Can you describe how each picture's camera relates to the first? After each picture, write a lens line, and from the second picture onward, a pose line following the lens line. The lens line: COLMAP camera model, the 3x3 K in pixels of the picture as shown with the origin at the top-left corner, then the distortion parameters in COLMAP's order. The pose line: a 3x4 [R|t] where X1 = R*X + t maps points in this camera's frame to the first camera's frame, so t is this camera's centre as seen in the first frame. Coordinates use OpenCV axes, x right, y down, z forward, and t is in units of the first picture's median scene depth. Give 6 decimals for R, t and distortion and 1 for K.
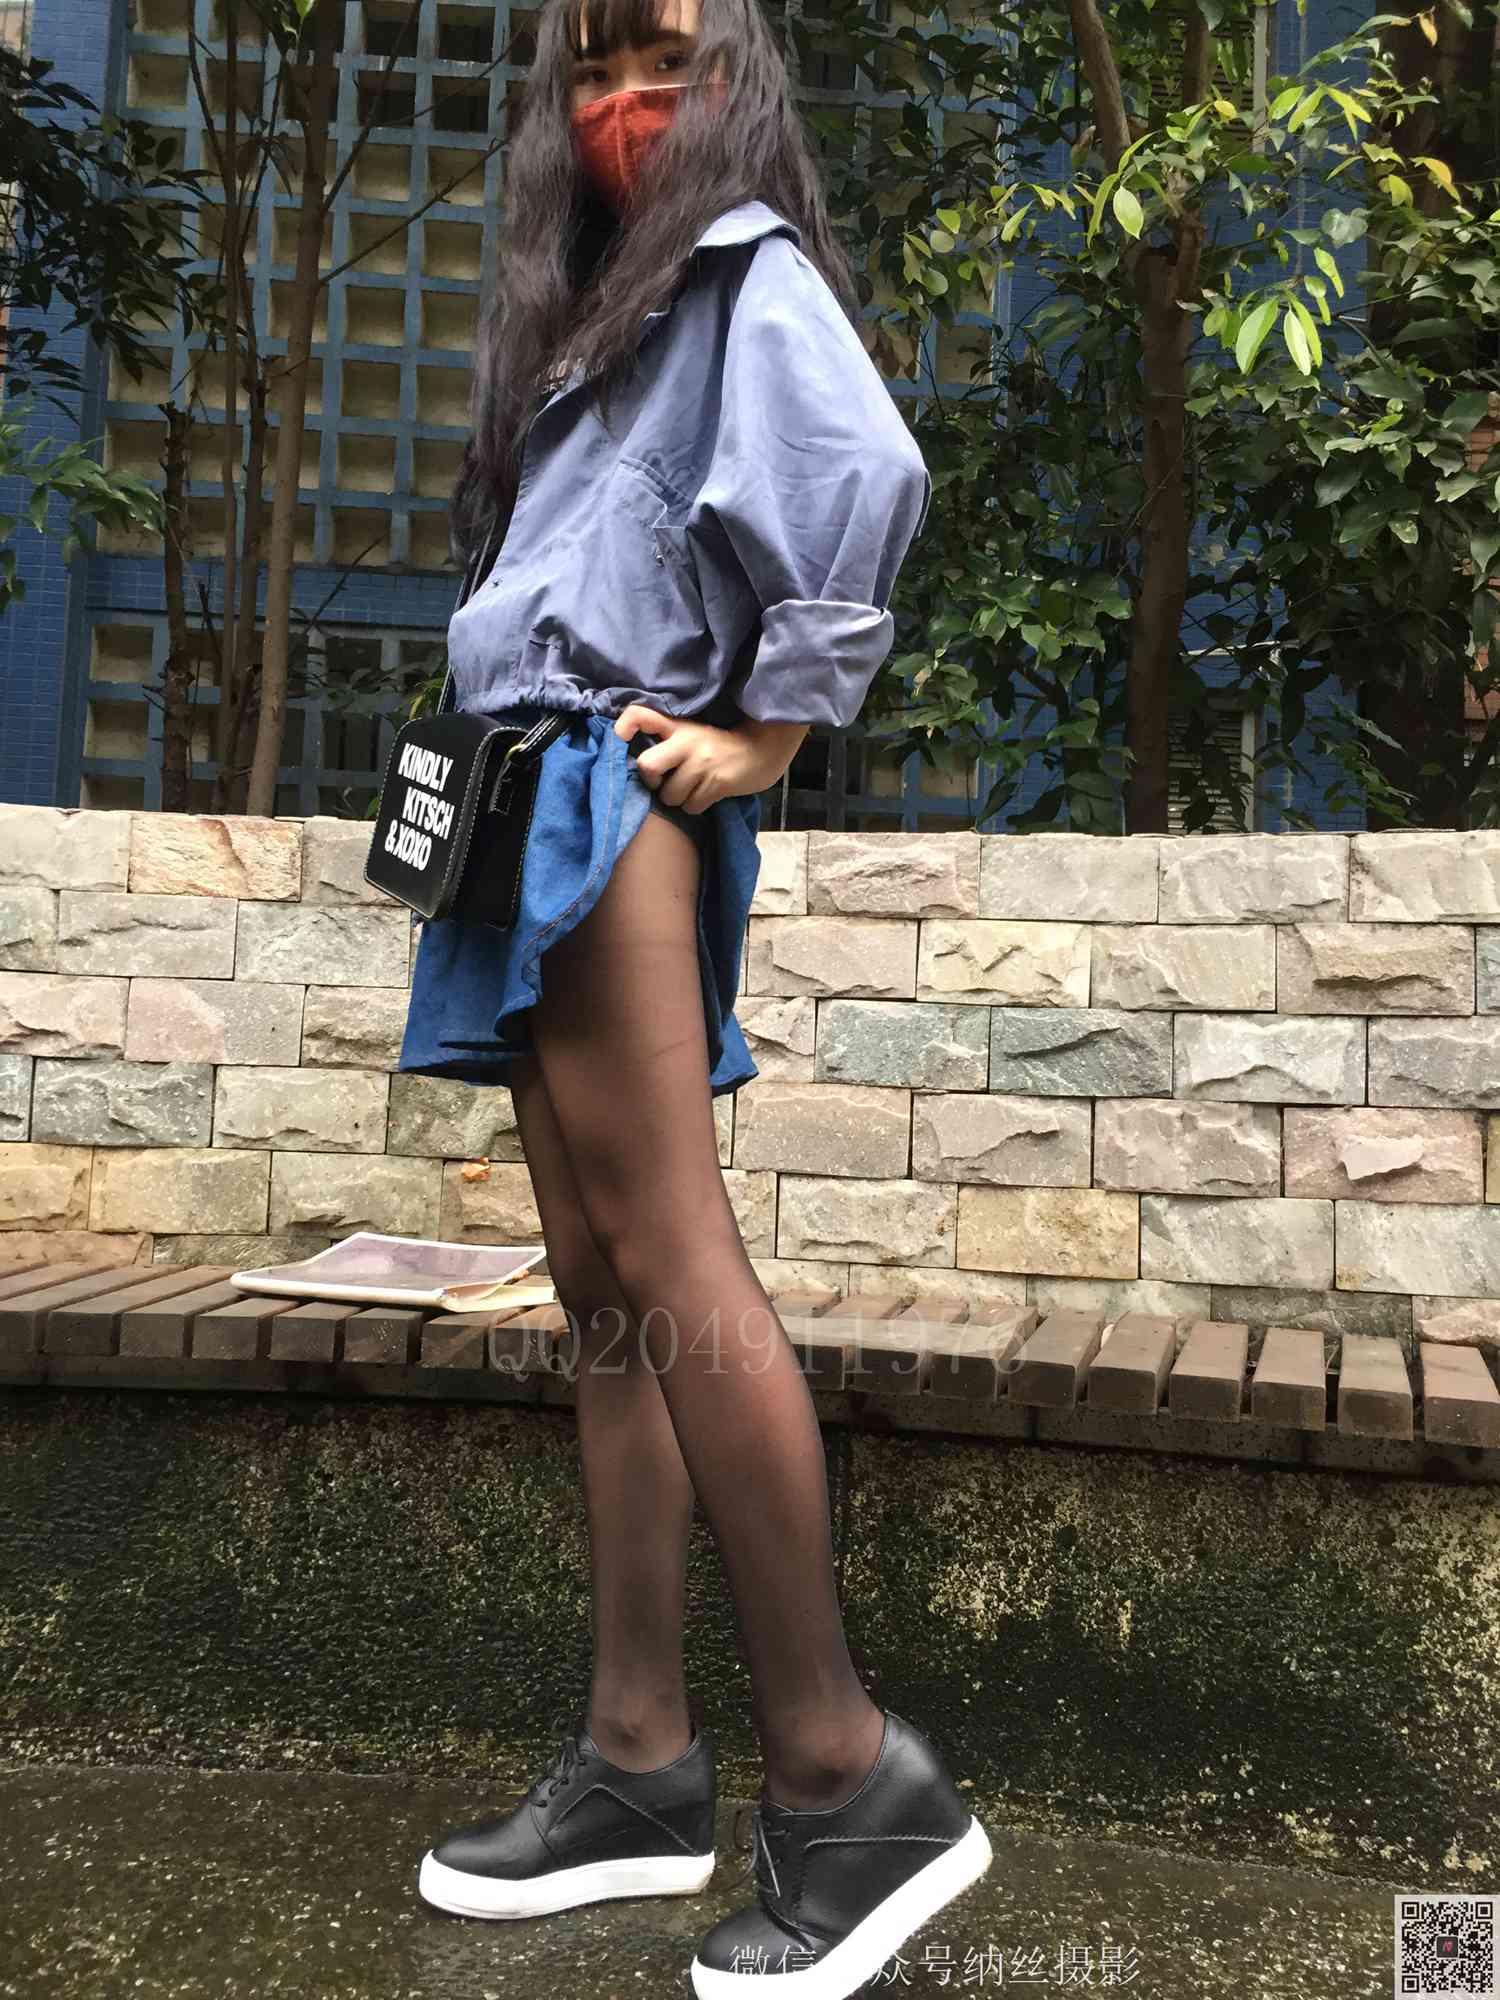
lens RADIAL K [[1740.6, 0, 758.2], [0, 1740.6, 1003.5], [0, 0, 1]] dist [0.090546, -0.126761]
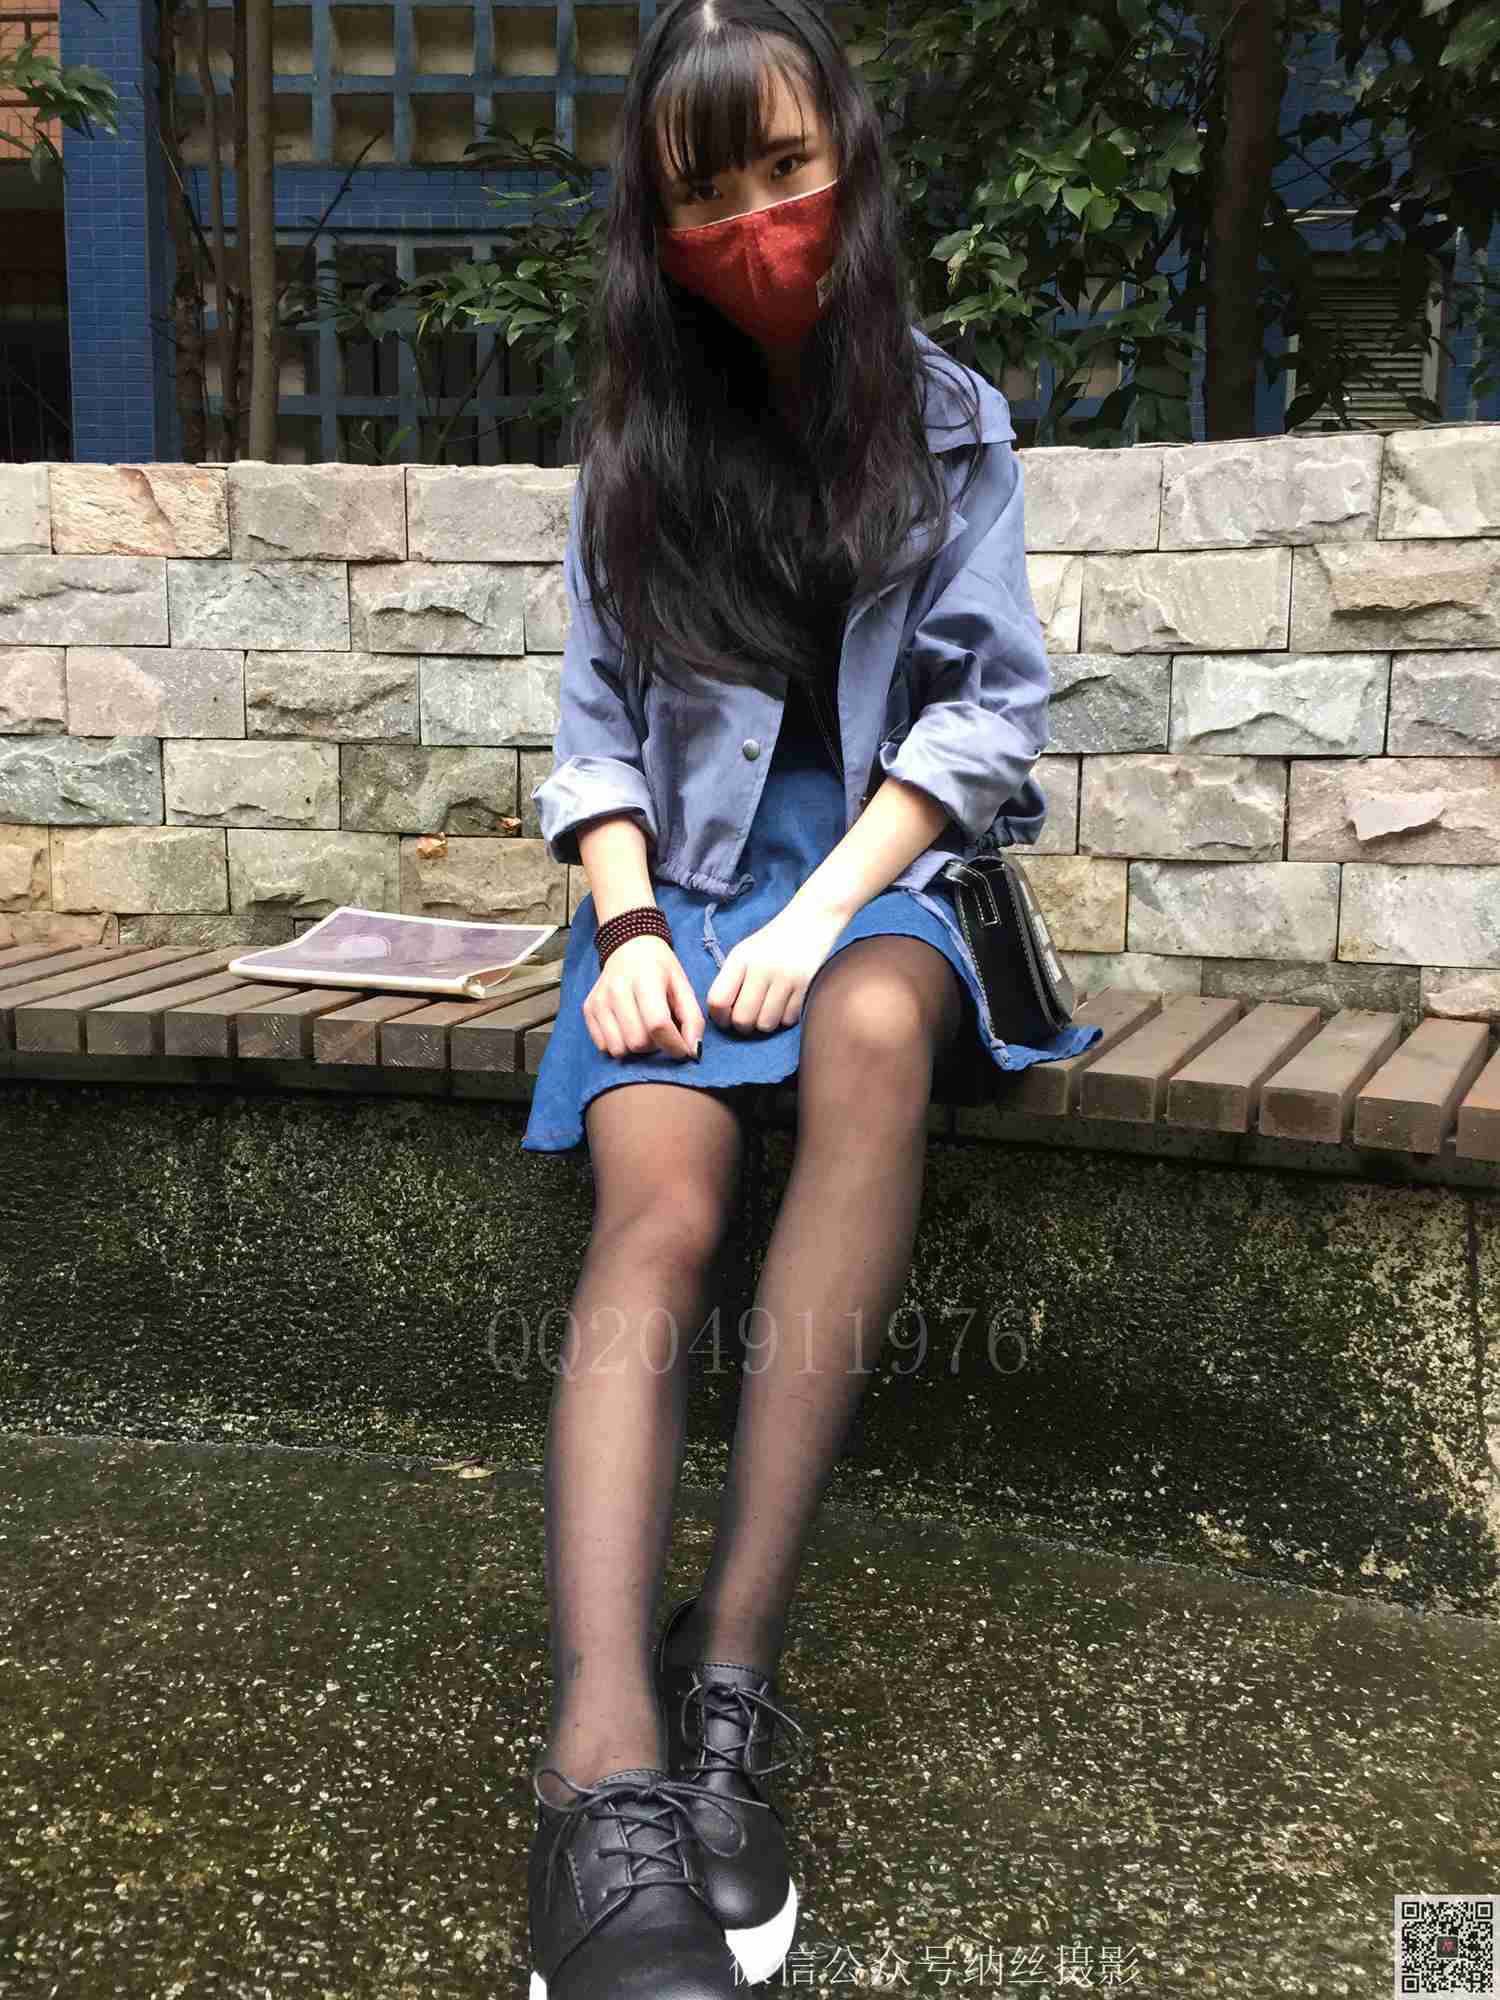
lens RADIAL K [[1740.6, 0, 758.2], [0, 1740.6, 1003.5], [0, 0, 1]] dist [0.090546, -0.126761]
pose [[0.993688, -0.008413, -0.111859, 0.129239], [0.031774, 0.977454, 0.208743, -0.014509], [0.107581, -0.210980, 0.971552, 0.079766]]
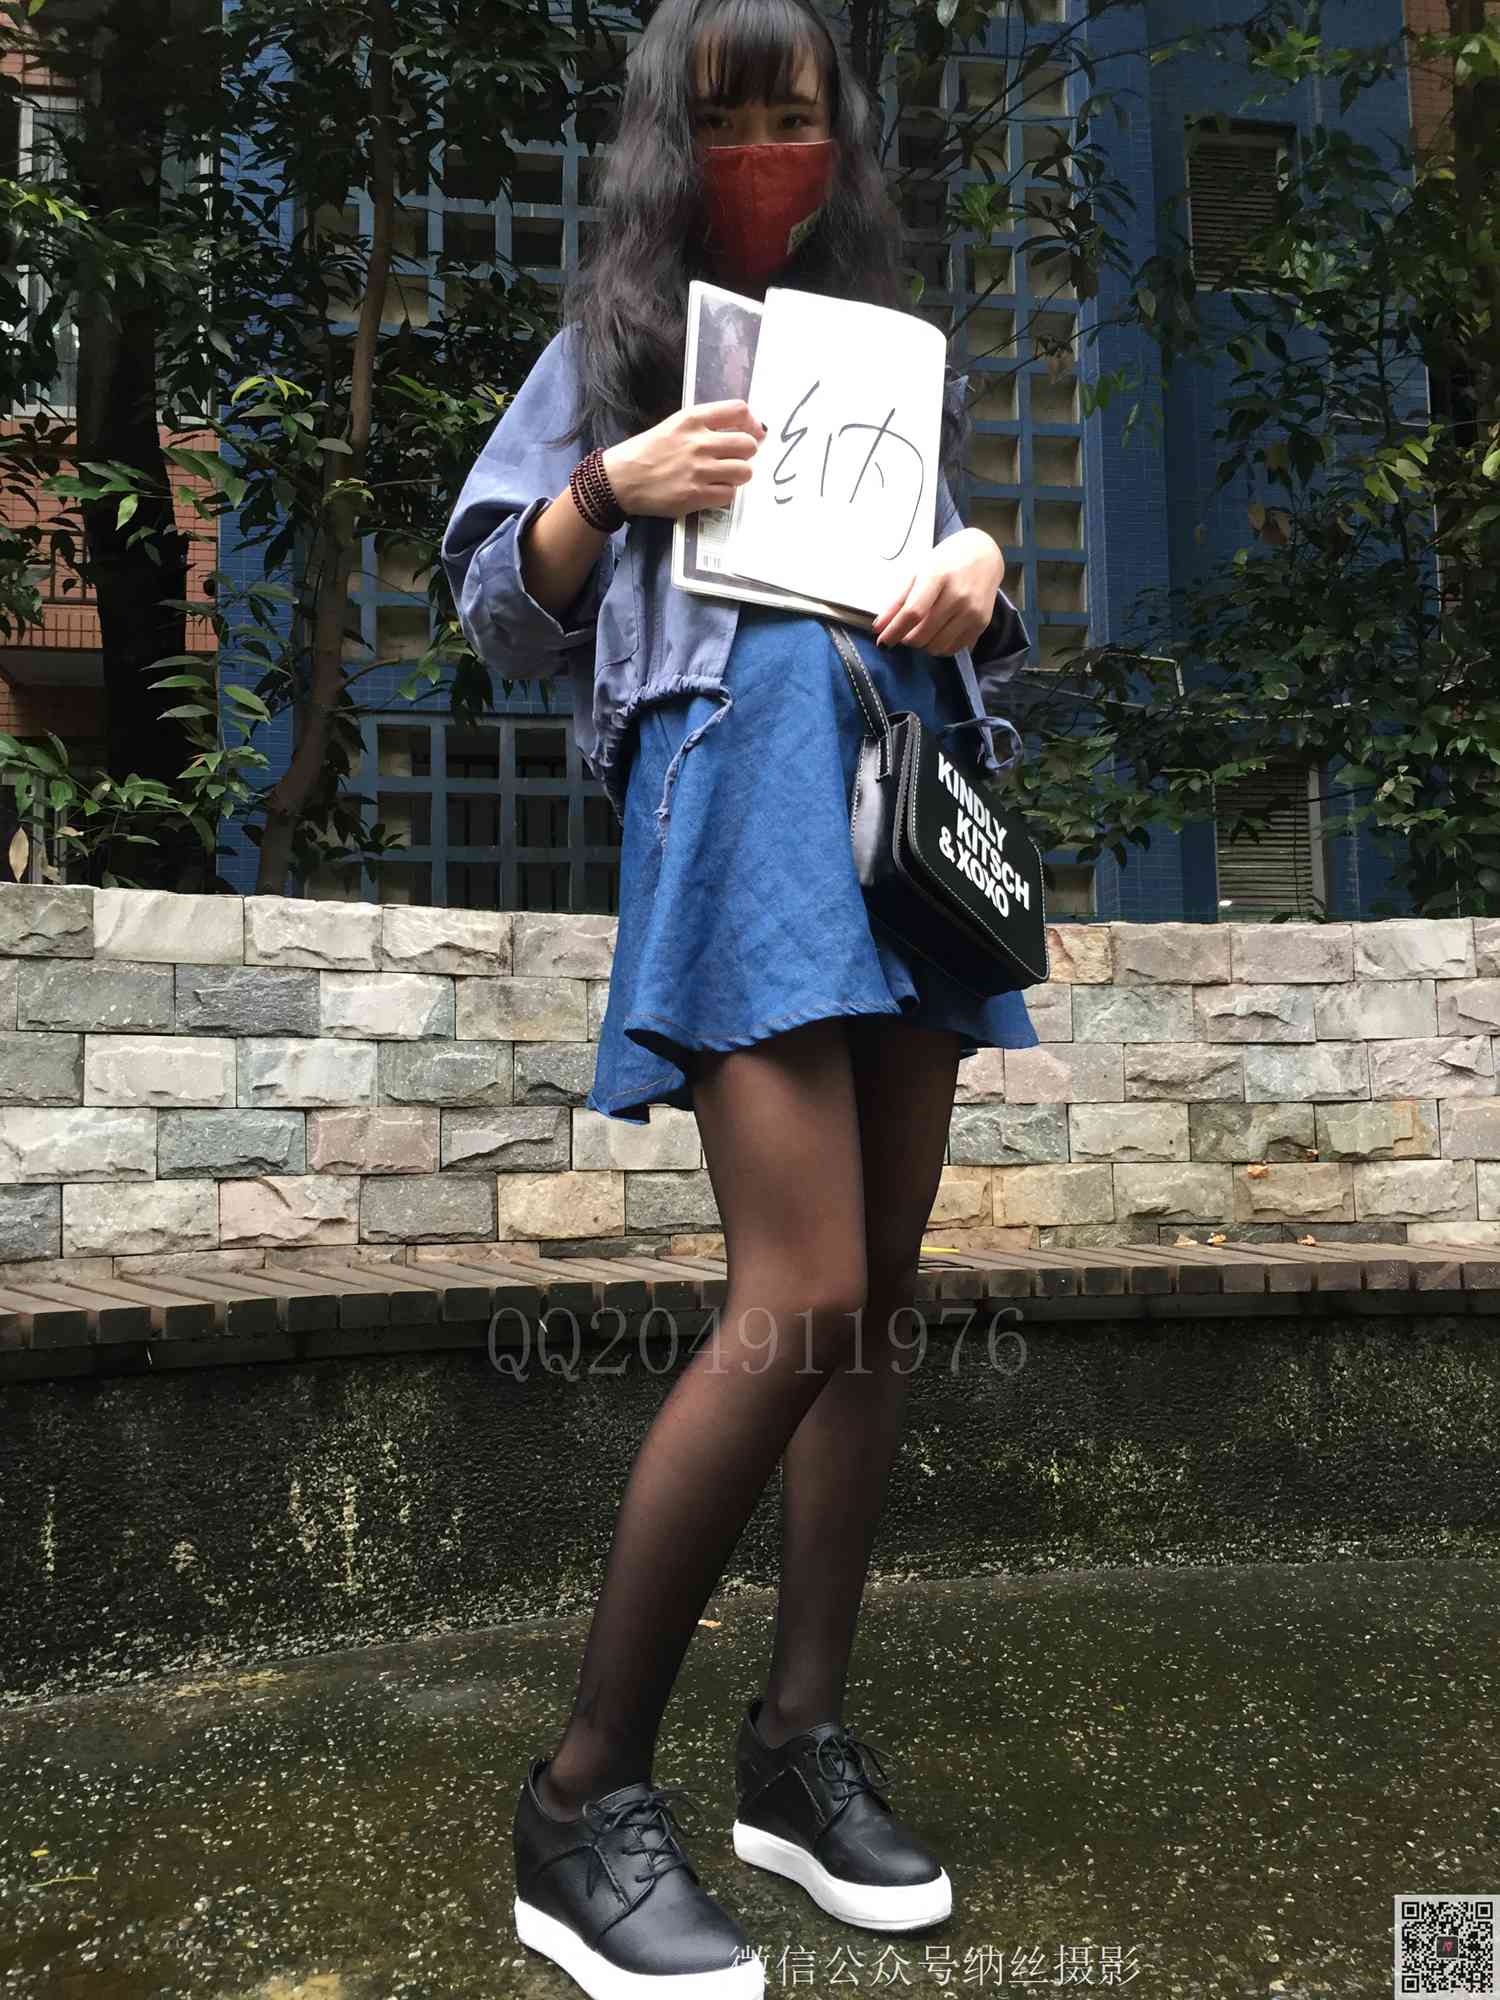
lens RADIAL K [[1756.7, 0, 745.1], [0, 1756.7, 994.2], [0, 0, 1]] dist [0.085369, -0.119919]
pose [[0.994538, -0.046331, 0.093526, -0.746007], [0.048381, 0.998633, -0.019765, -0.039619], [-0.092482, 0.024182, 0.995421, -0.405163]]
